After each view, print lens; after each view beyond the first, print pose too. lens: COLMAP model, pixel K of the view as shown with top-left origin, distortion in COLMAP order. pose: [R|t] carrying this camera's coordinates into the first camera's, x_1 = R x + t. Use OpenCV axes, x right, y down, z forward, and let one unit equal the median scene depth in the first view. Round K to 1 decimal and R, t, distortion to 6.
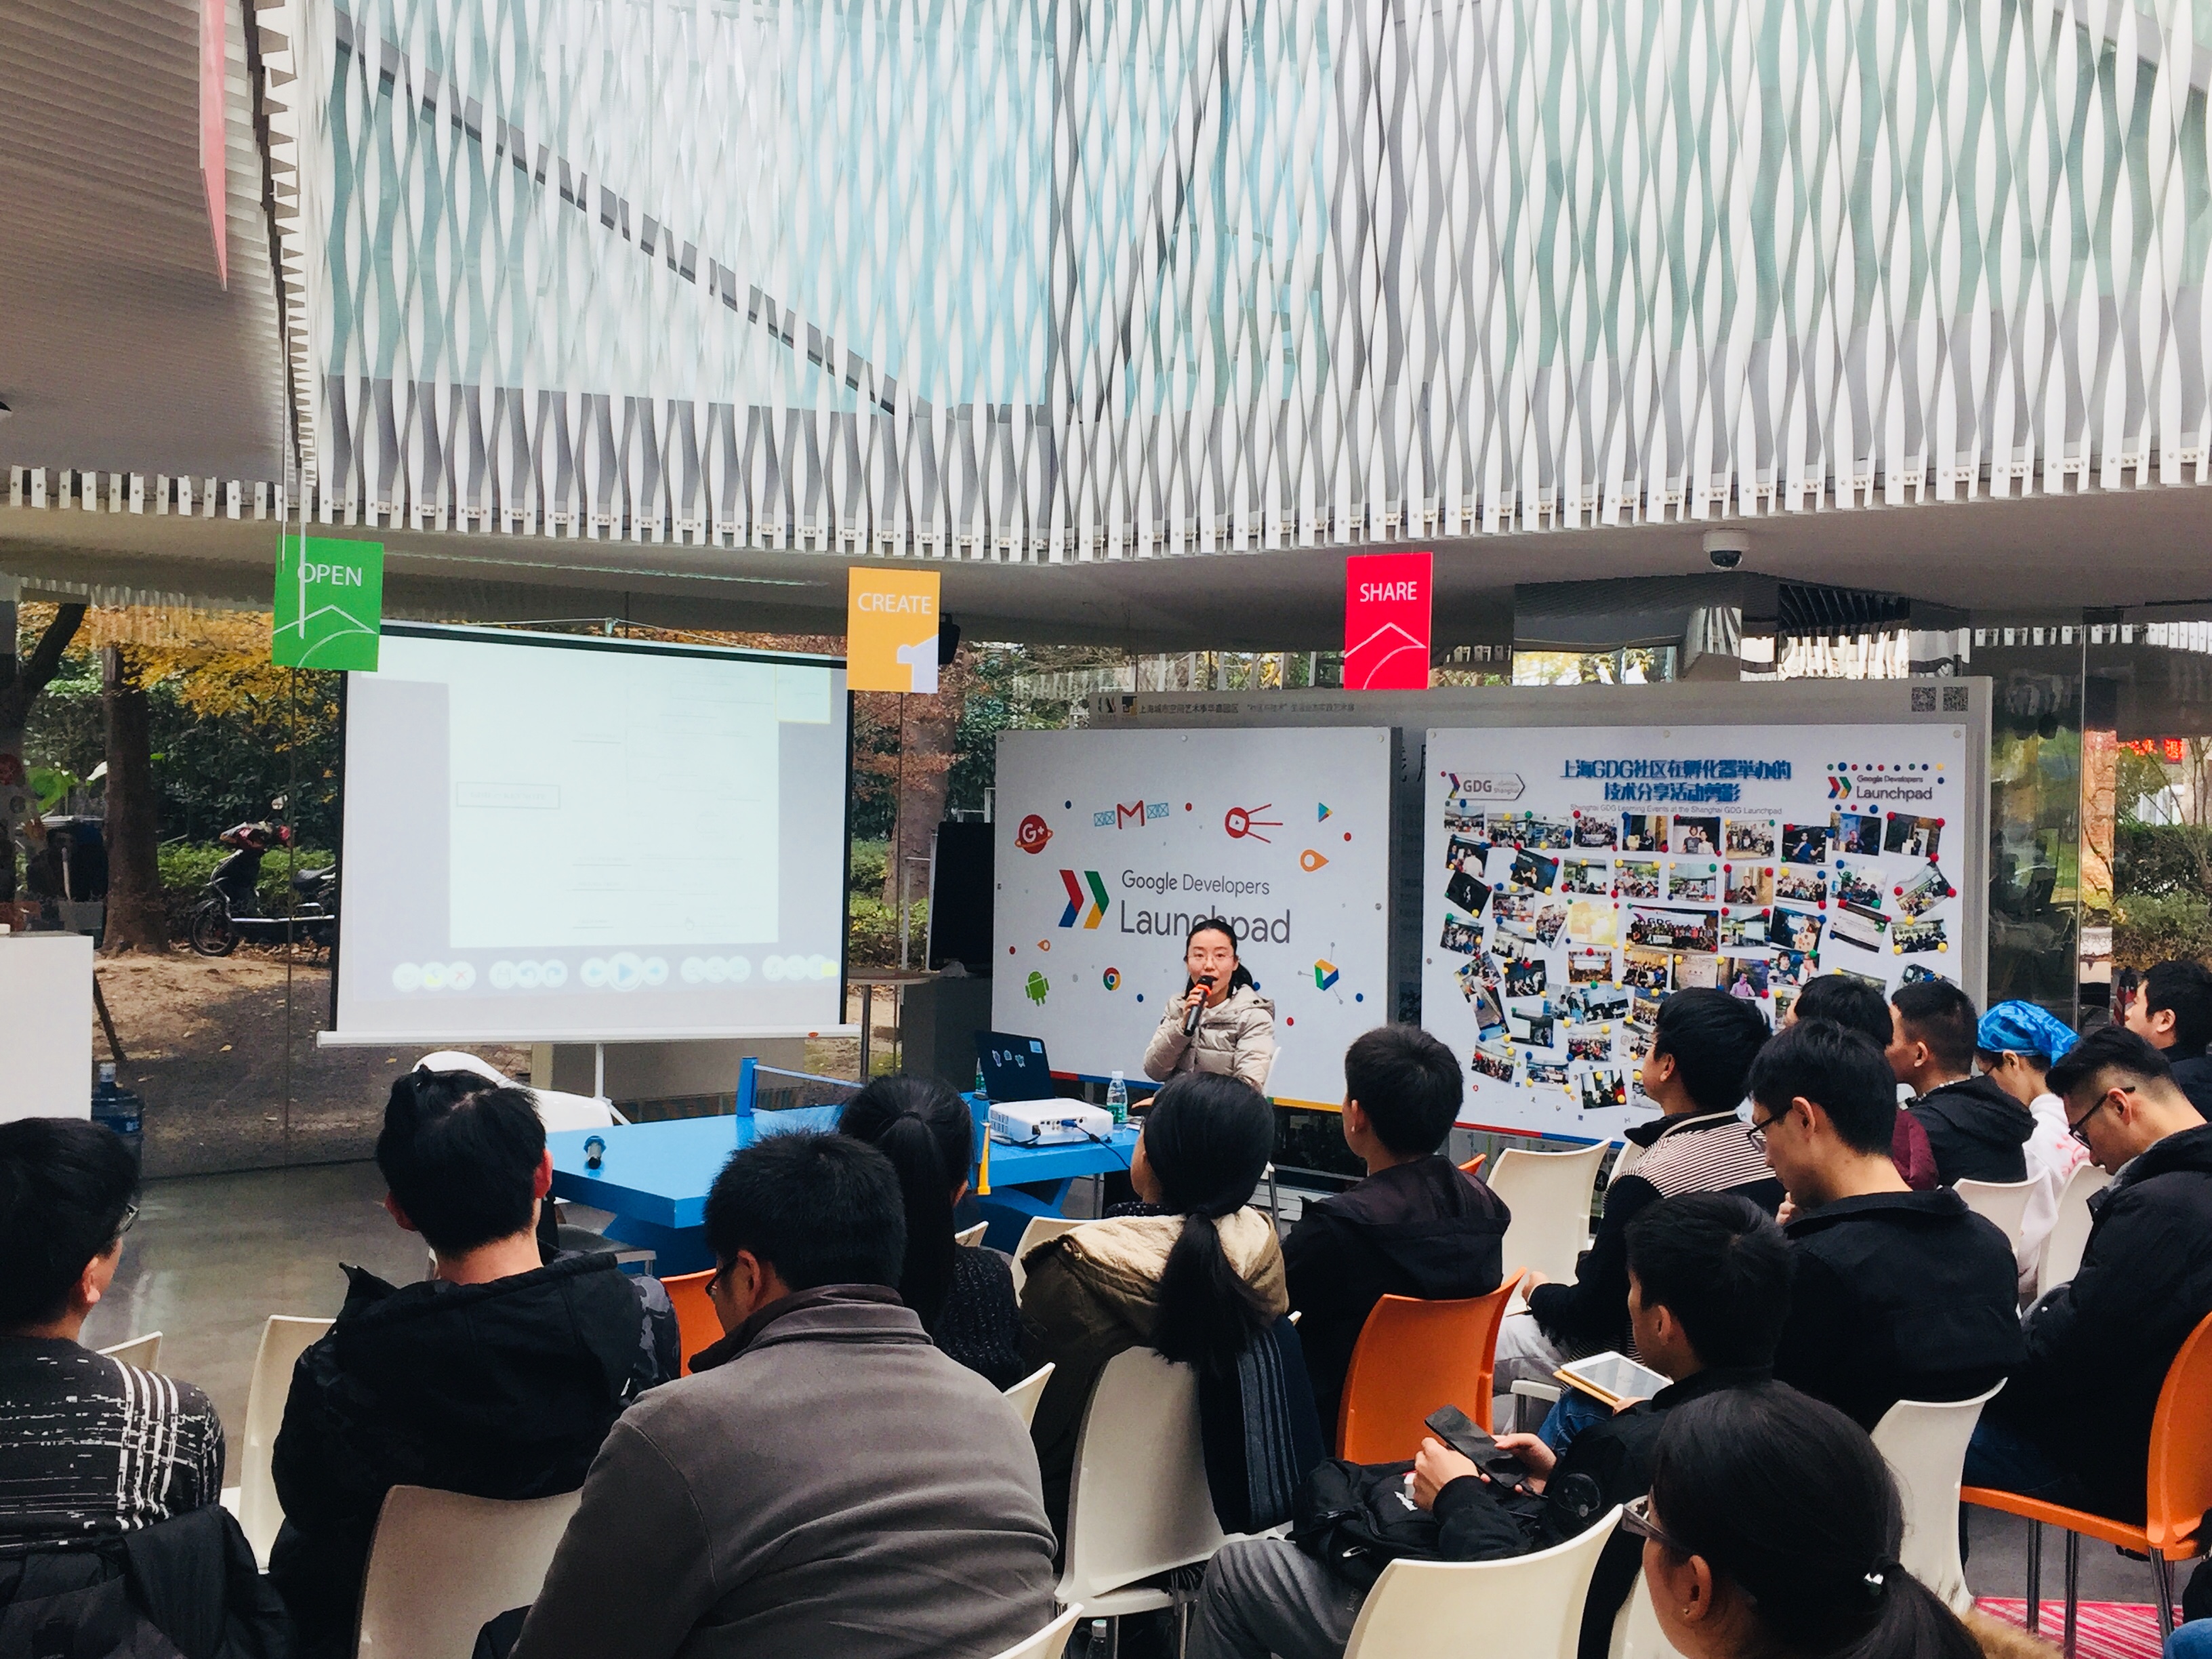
lens RADIAL K [[2308.2, 0, 1106.0], [0, 2308.2, 829.5], [0, 0, 1]] dist [0.046341, -0.014237]
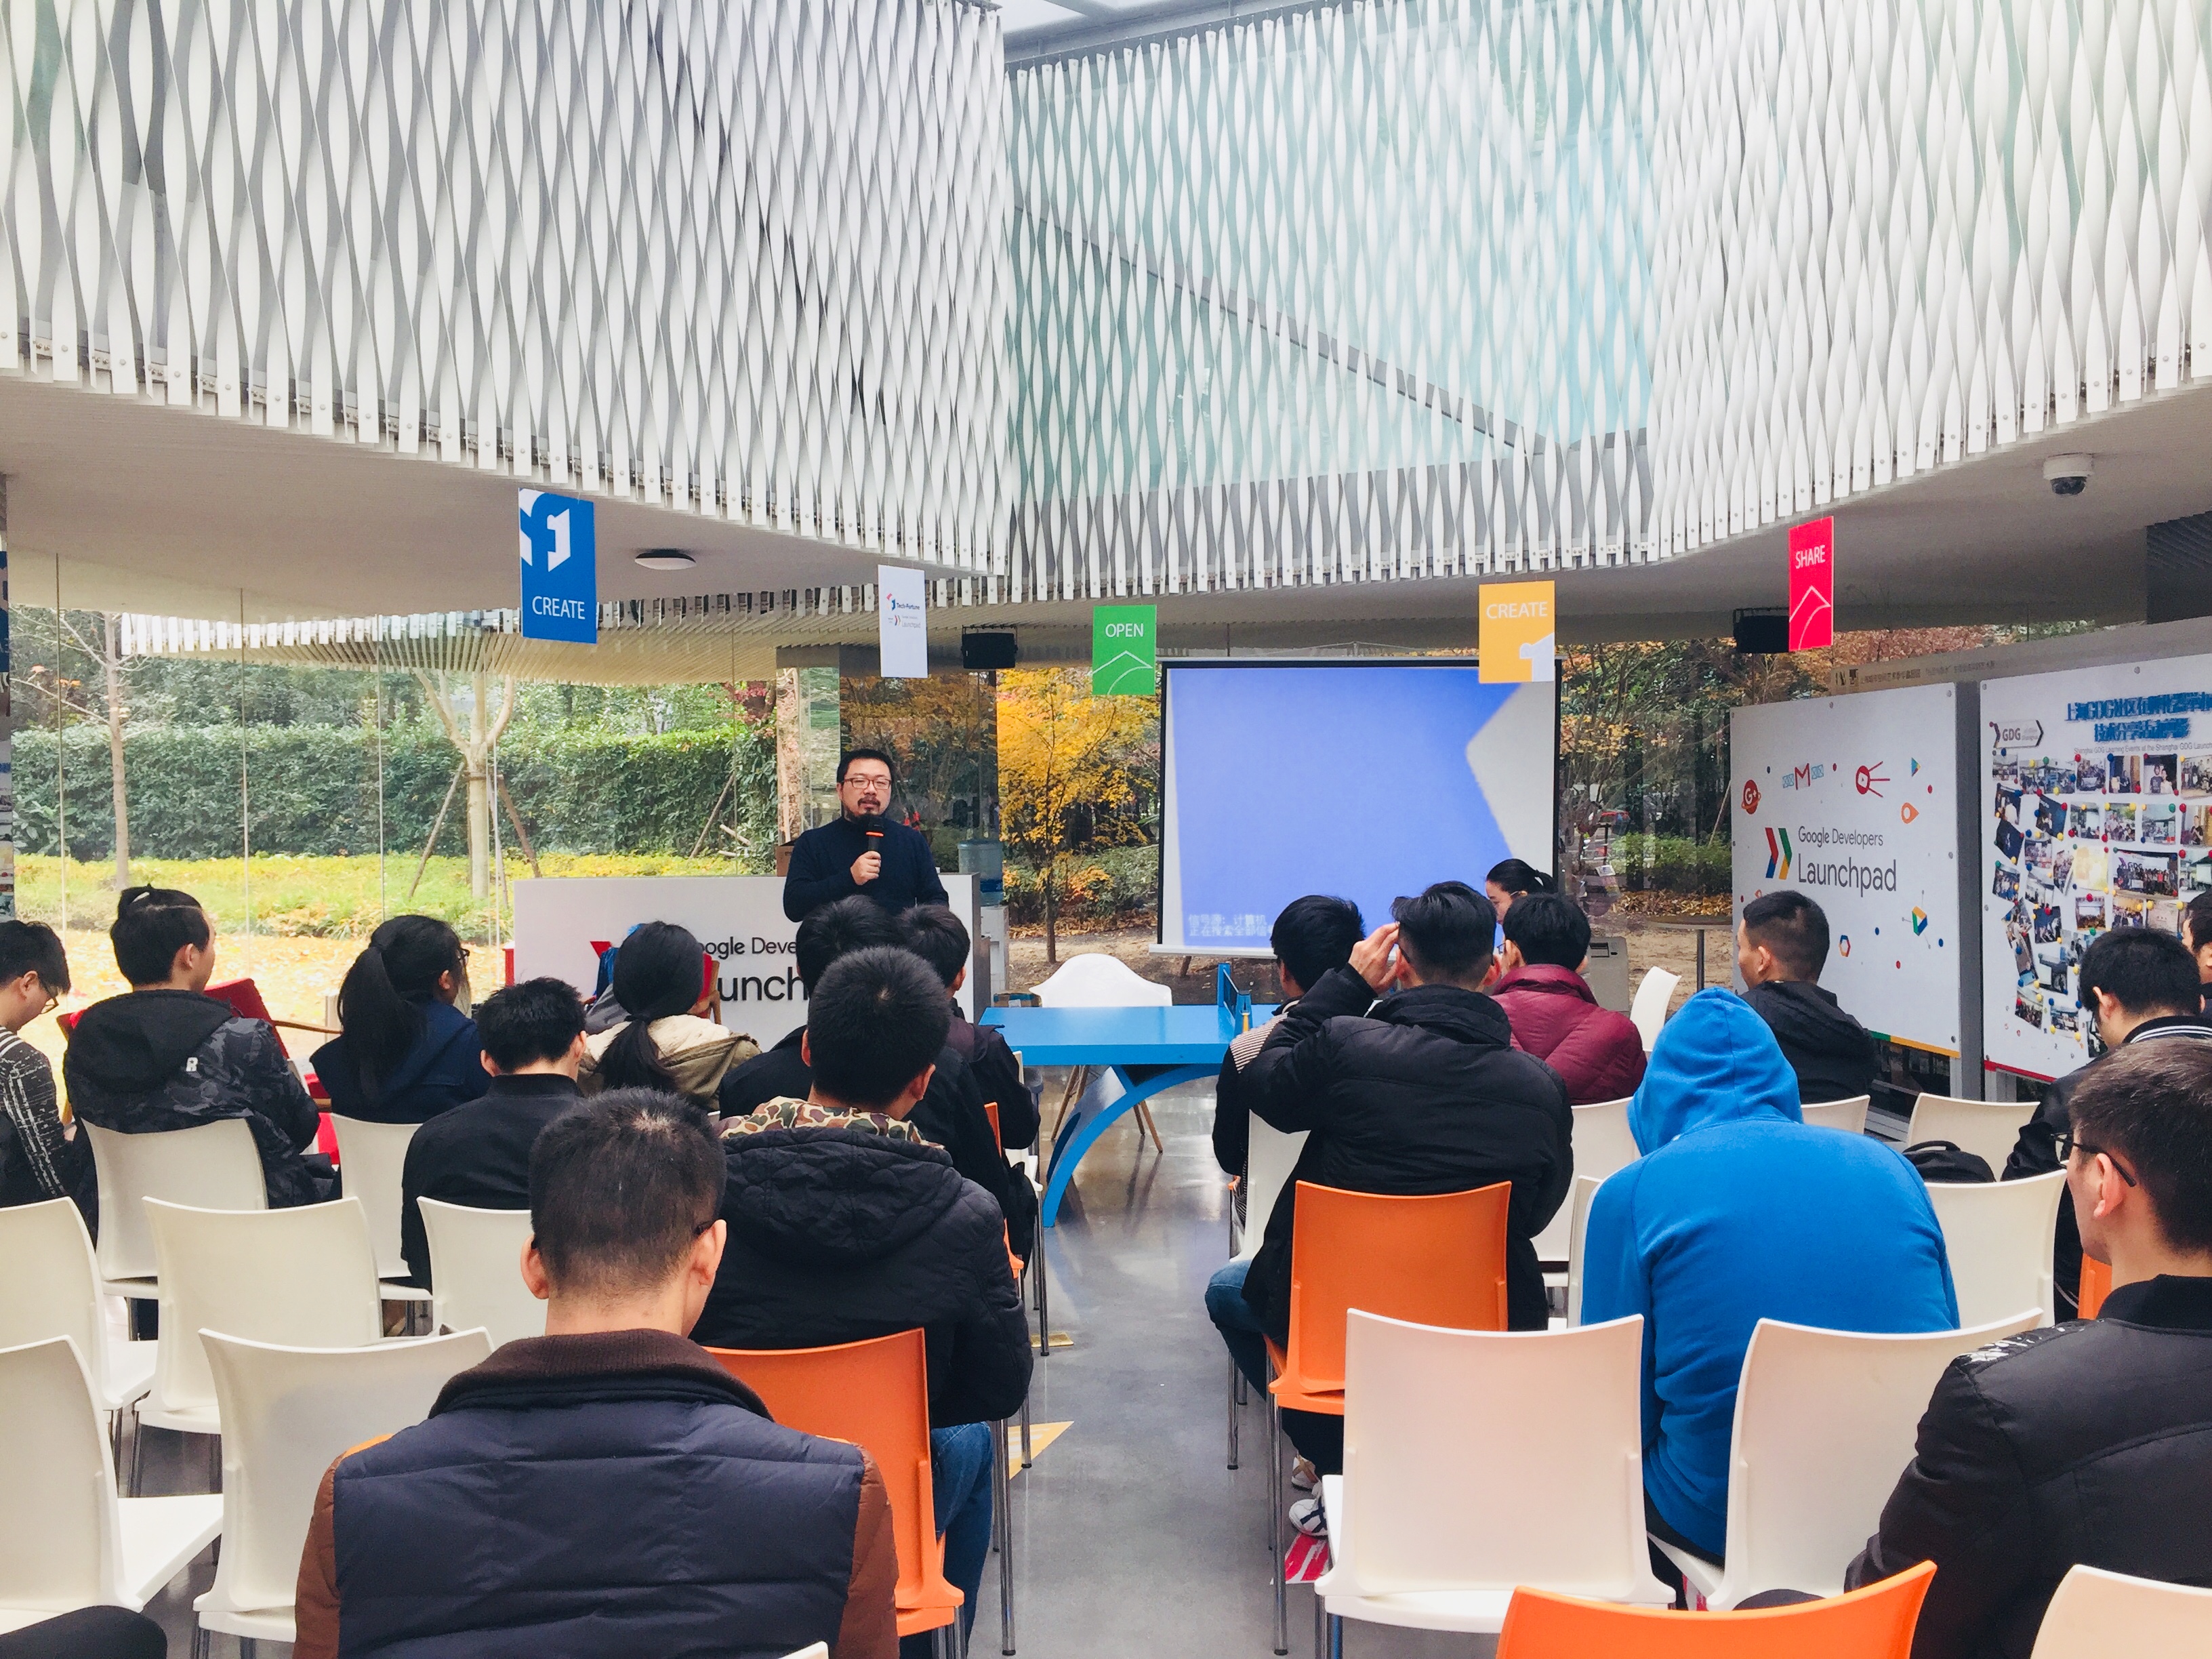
lens RADIAL K [[1854.4, 0, 1106.0], [0, 1854.4, 829.5], [0, 0, 1]] dist [0.071324, -0.093054]
pose [[0.726115, -0.013841, -0.687434, 0.453494], [0.014996, 0.999878, -0.004292, 0.021166], [0.687409, -0.007192, 0.726235, 0.135098]]
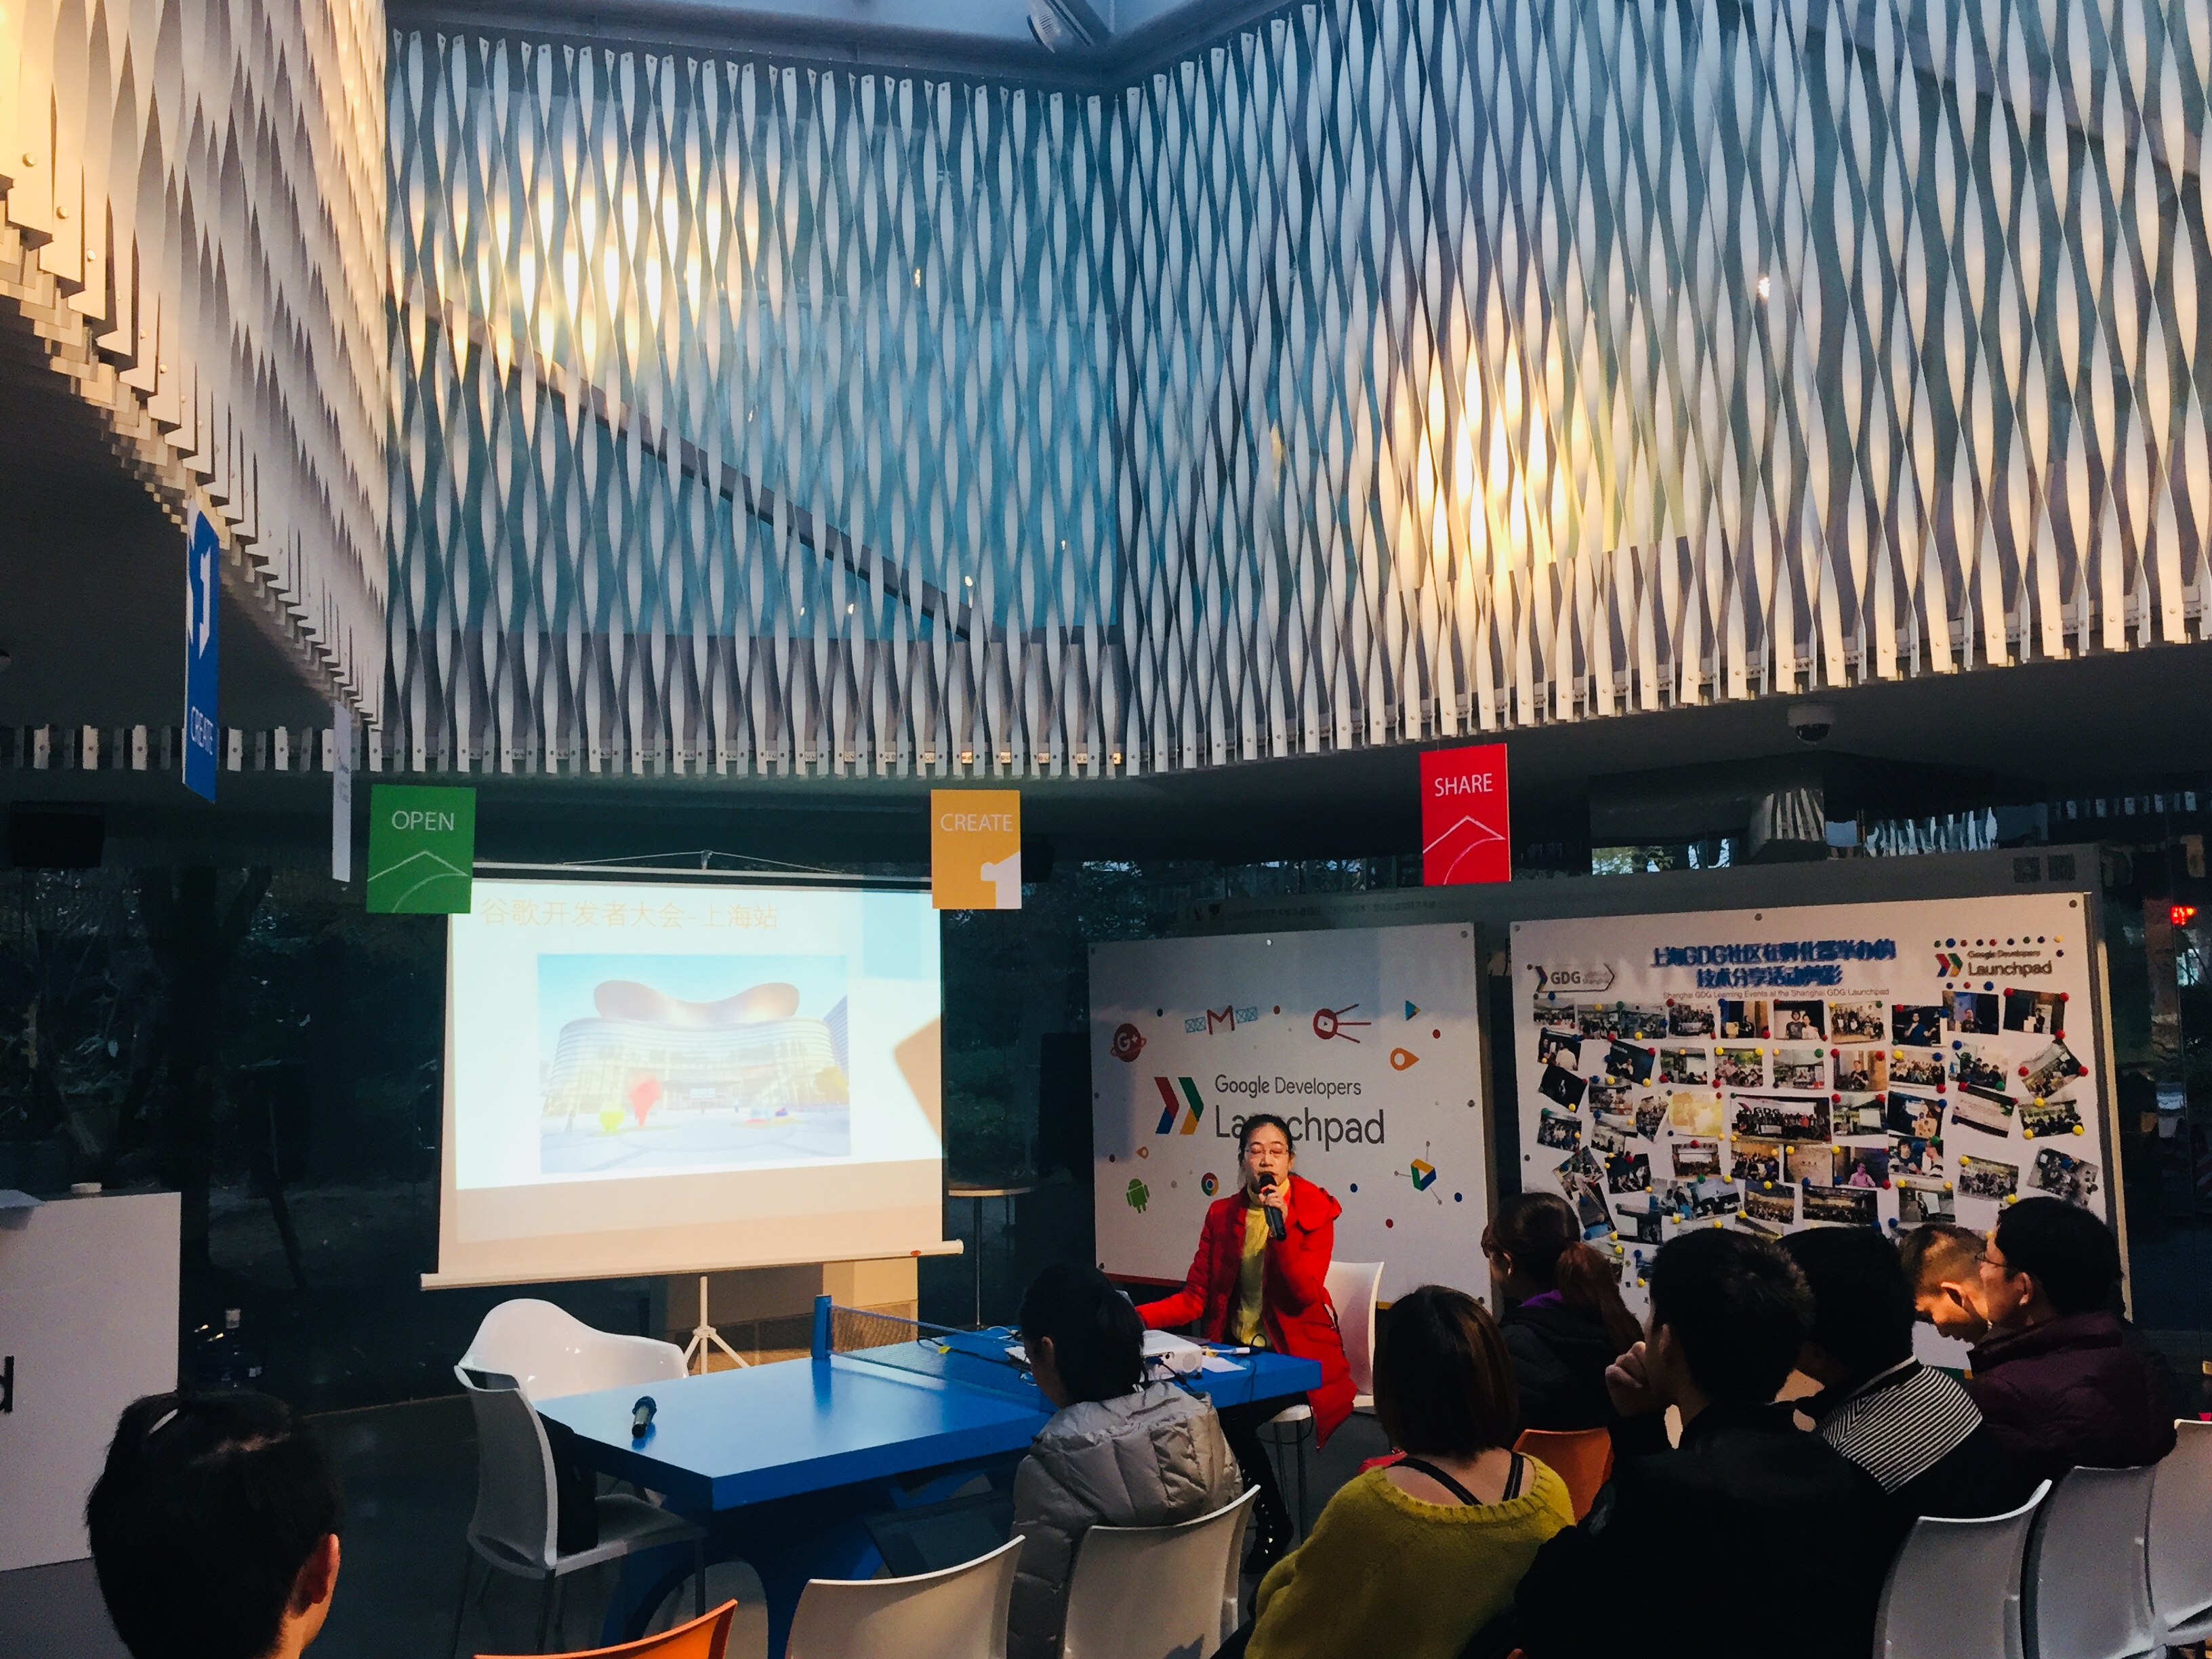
lens RADIAL K [[1989.9, 0, 1117.9], [0, 1989.9, 827.4], [0, 0, 1]] dist [0.090491, -0.143862]
pose [[0.997733, -0.046614, -0.048547, 0.014236], [0.041474, 0.993922, -0.101974, -0.003640], [0.053005, 0.099729, 0.993602, 0.134896]]
